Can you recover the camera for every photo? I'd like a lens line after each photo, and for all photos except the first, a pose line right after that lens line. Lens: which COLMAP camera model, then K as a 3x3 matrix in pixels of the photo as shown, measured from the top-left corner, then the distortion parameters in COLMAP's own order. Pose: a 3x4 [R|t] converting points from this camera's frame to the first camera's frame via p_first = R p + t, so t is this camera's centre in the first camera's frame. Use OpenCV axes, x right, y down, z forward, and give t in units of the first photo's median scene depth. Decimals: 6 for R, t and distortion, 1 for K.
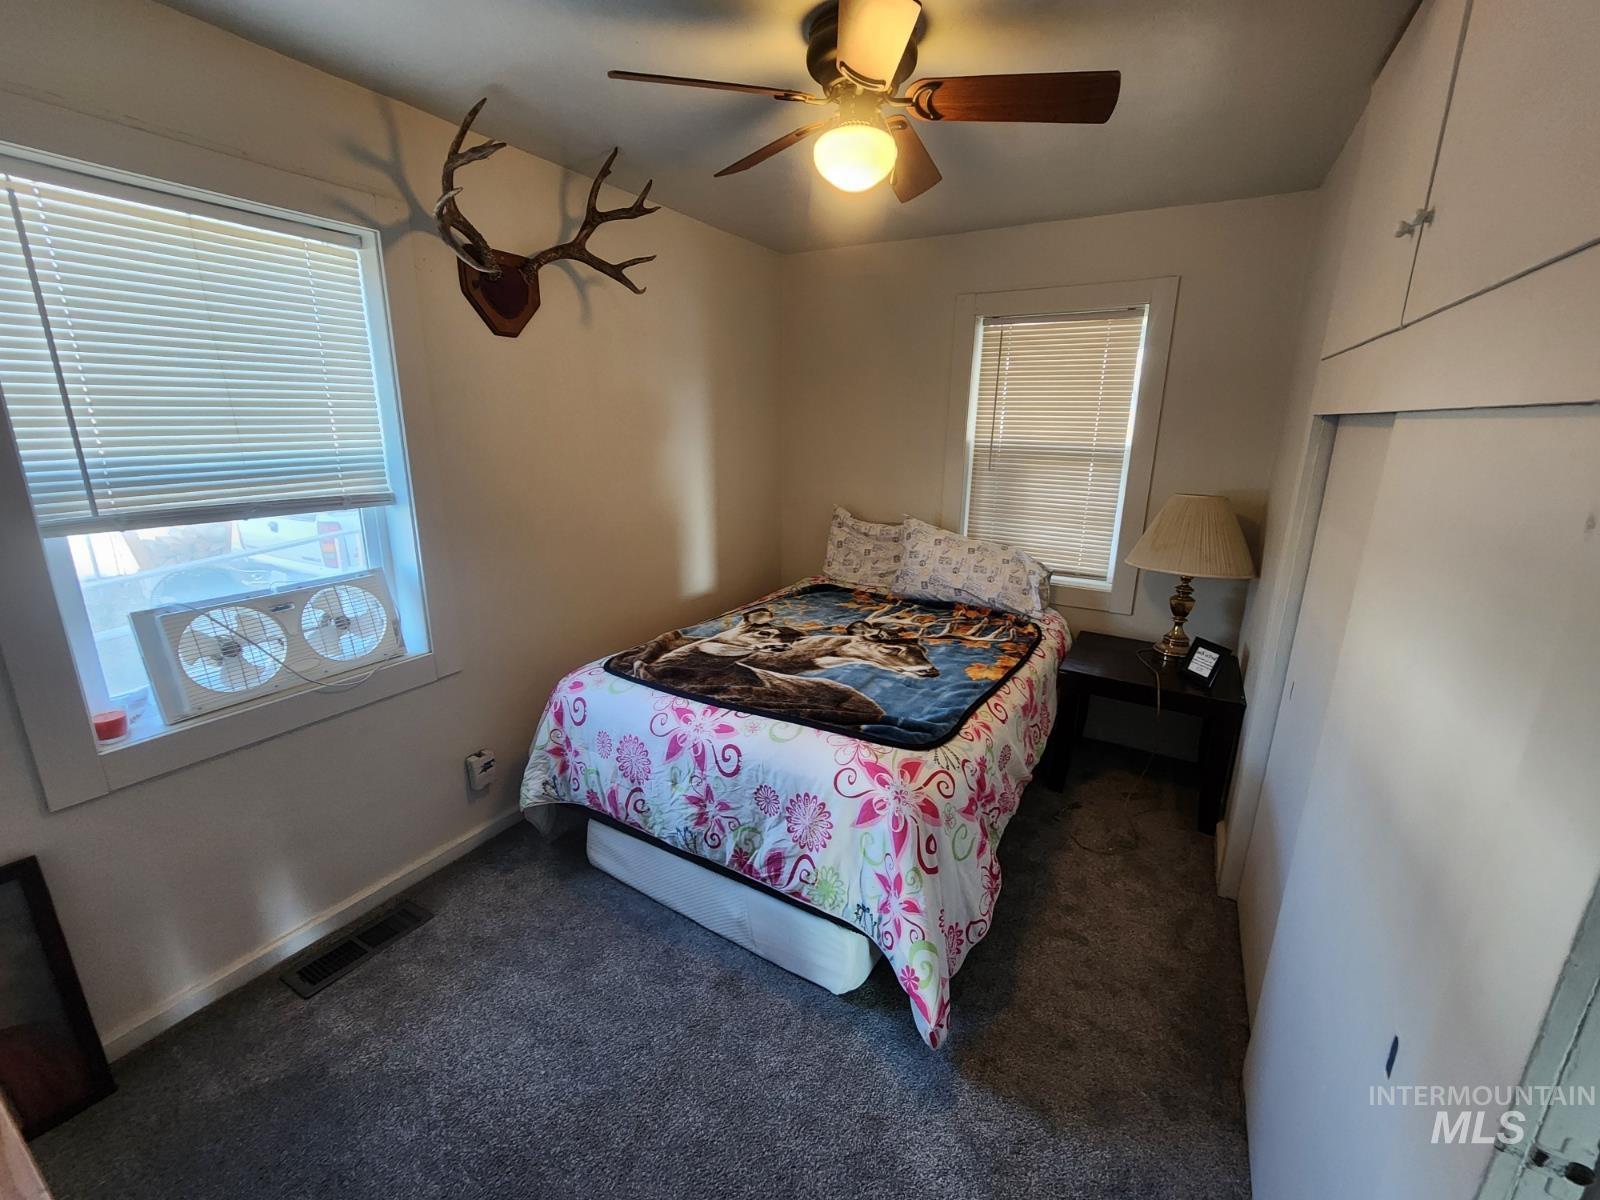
lens RADIAL K [[651.5, 0, 796.3], [0, 651.5, 588.9], [0, 0, 1]] dist [-0.000053, 0.000449]
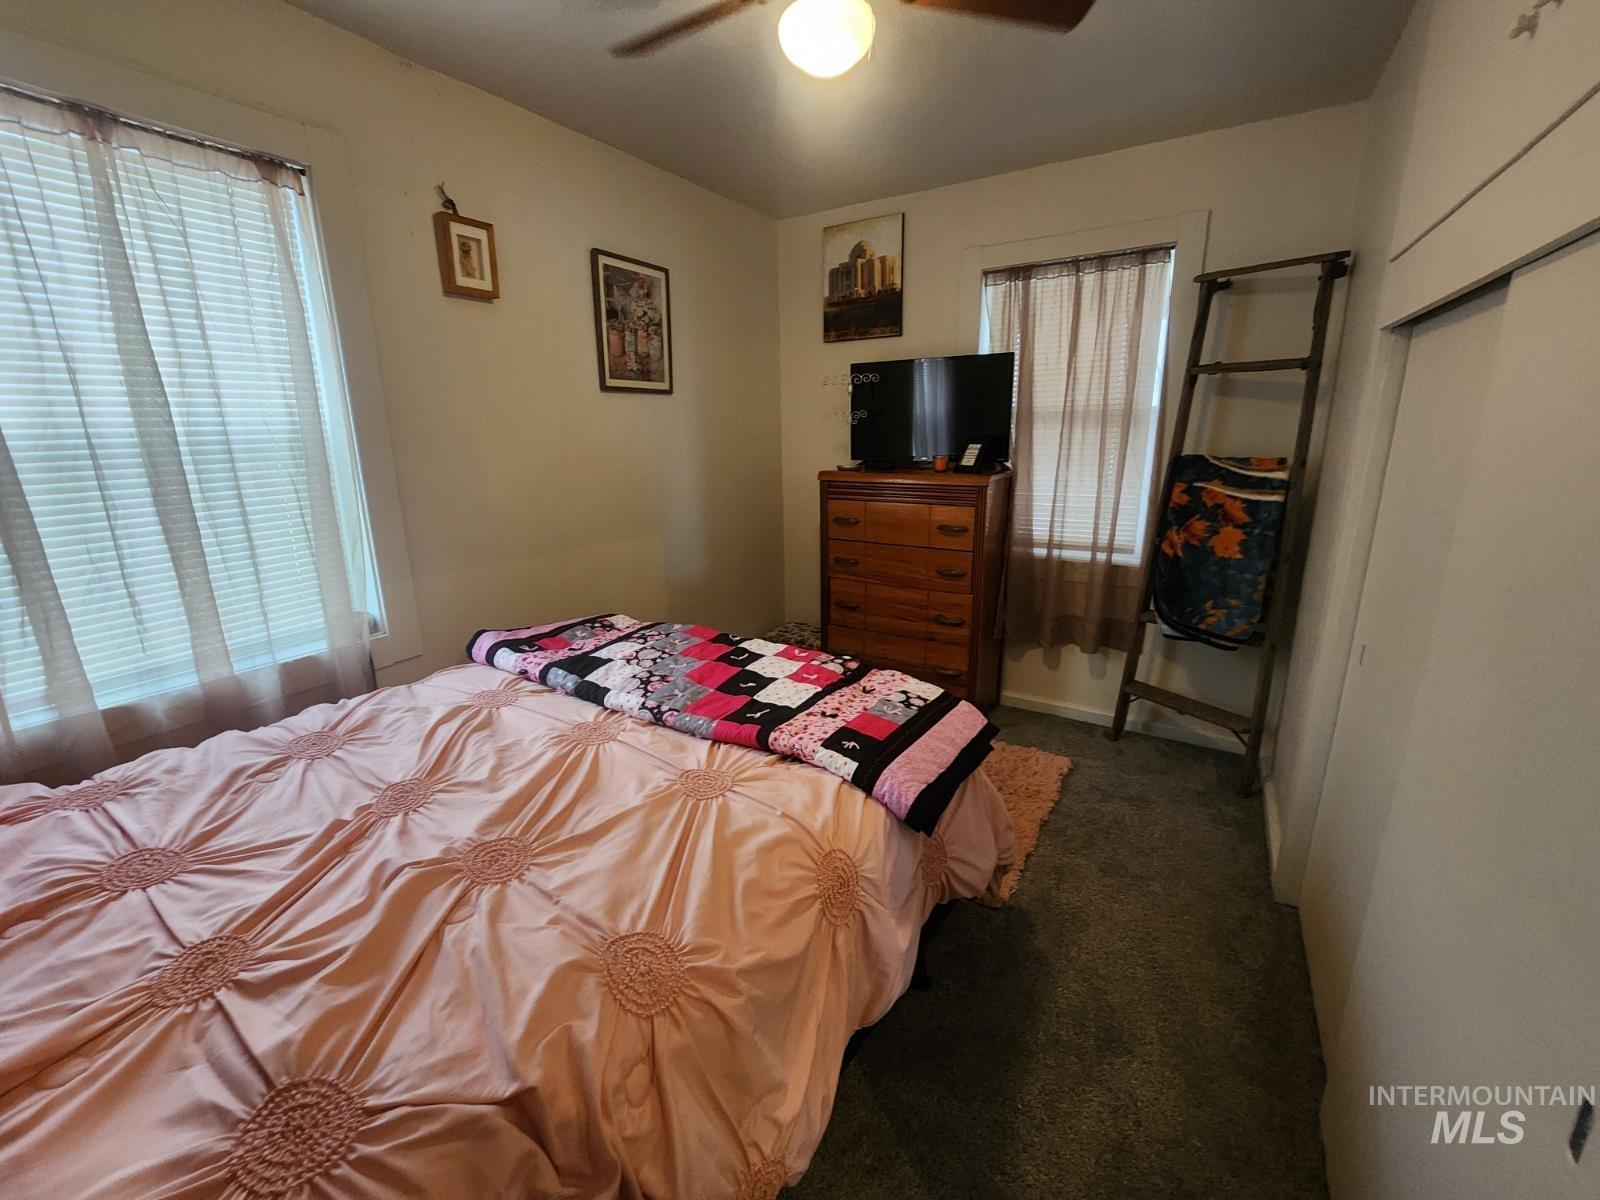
lens RADIAL K [[651.5, 0, 800.9], [0, 651.5, 597.2], [0, 0, 1]] dist [-0.000053, 0.000449]
pose [[0.999479, -0.019818, -0.025479, 0.060257], [0.019725, 0.999798, -0.003925, 0.070328], [0.025552, 0.003420, 0.999668, 0.141534]]
